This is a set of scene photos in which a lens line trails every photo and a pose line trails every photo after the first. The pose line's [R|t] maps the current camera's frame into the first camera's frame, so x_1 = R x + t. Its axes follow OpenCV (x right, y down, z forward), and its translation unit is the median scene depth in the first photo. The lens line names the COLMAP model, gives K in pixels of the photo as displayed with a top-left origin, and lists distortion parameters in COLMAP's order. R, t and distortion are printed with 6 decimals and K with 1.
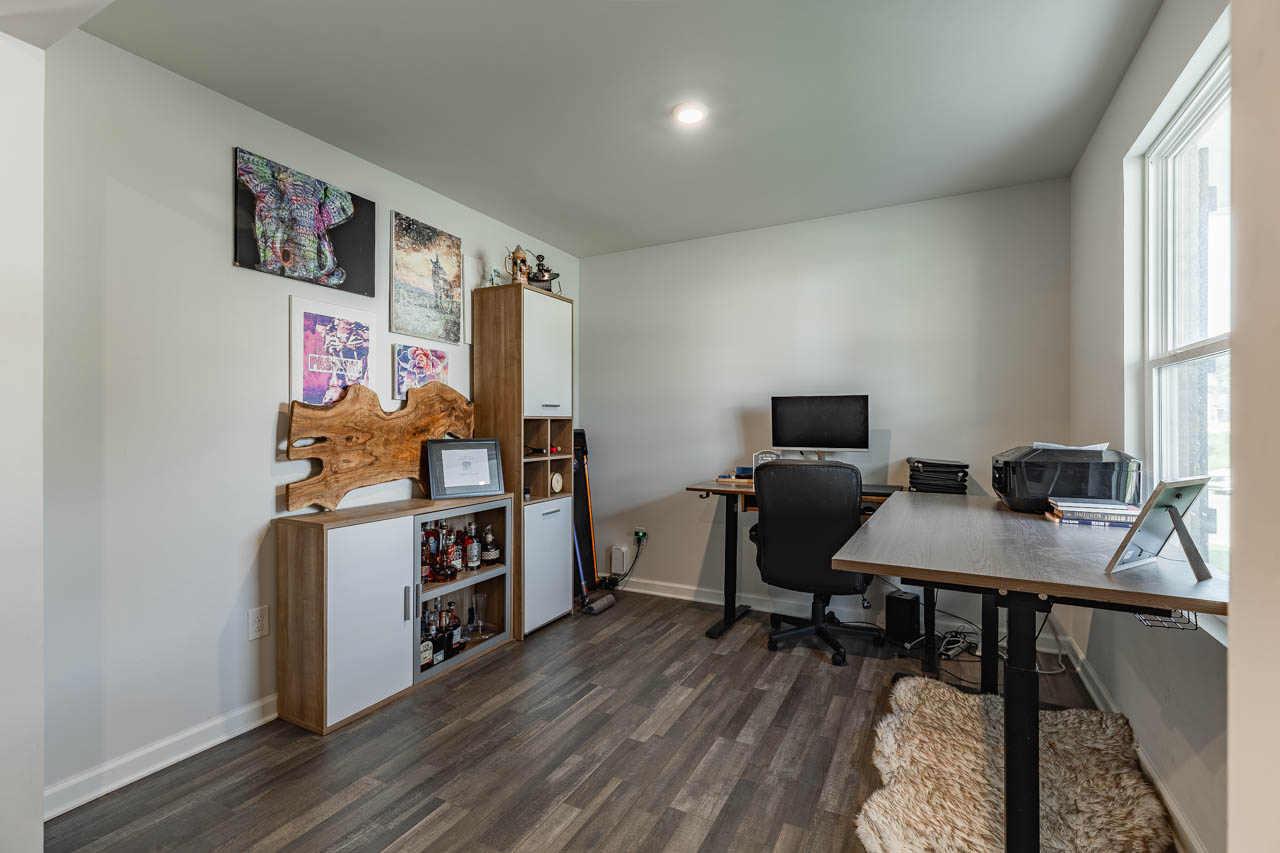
lens RADIAL K [[584.1, 0, 639.4], [0, 584.1, 422.8], [0, 0, 1]] dist [0.000381, 0.000024]
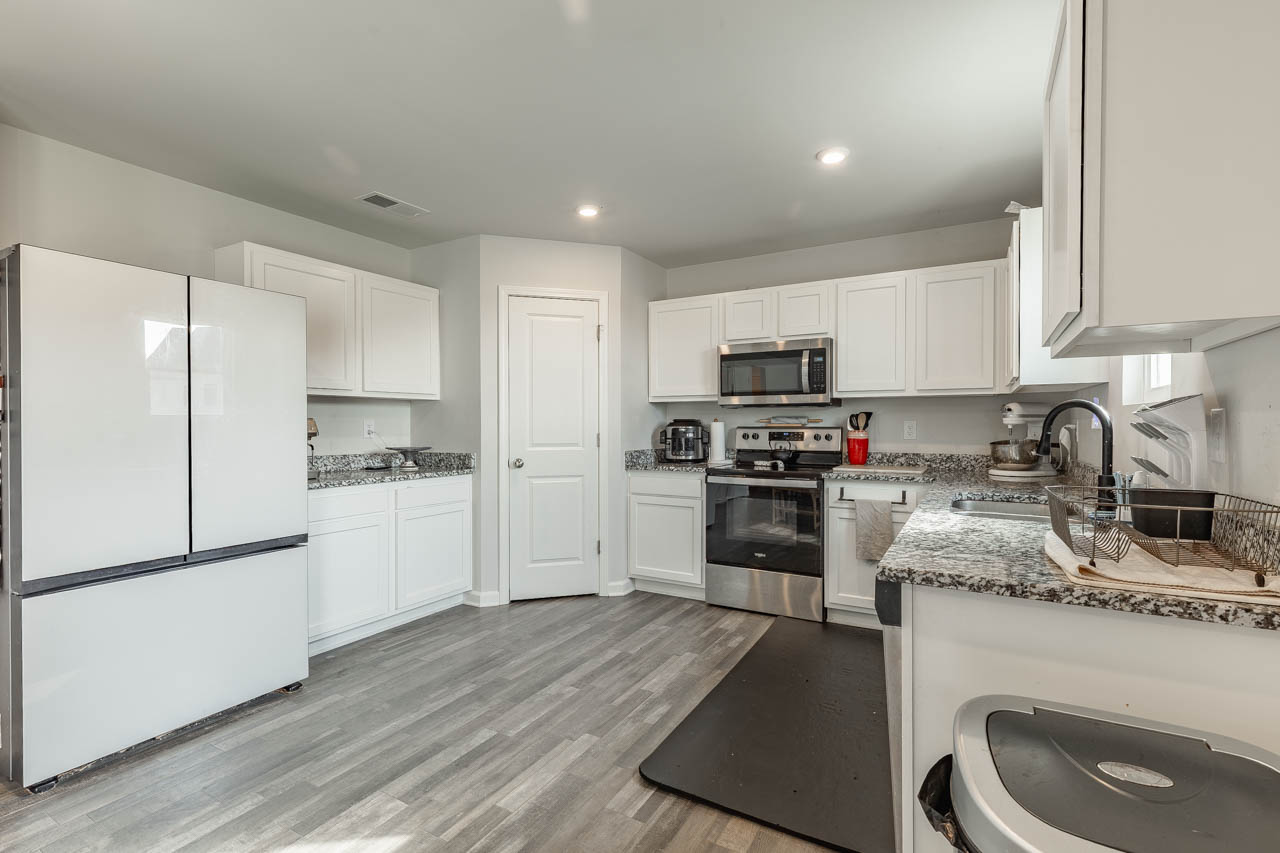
lens RADIAL K [[584.1, 0, 639.8], [0, 584.1, 429.4], [0, 0, 1]] dist [0.000381, 0.000024]
pose [[-0.999086, -0.002927, 0.042649, -0.141918], [-0.002727, 0.999985, 0.004752, 0.004059], [-0.042662, 0.004631, -0.999079, 2.221554]]
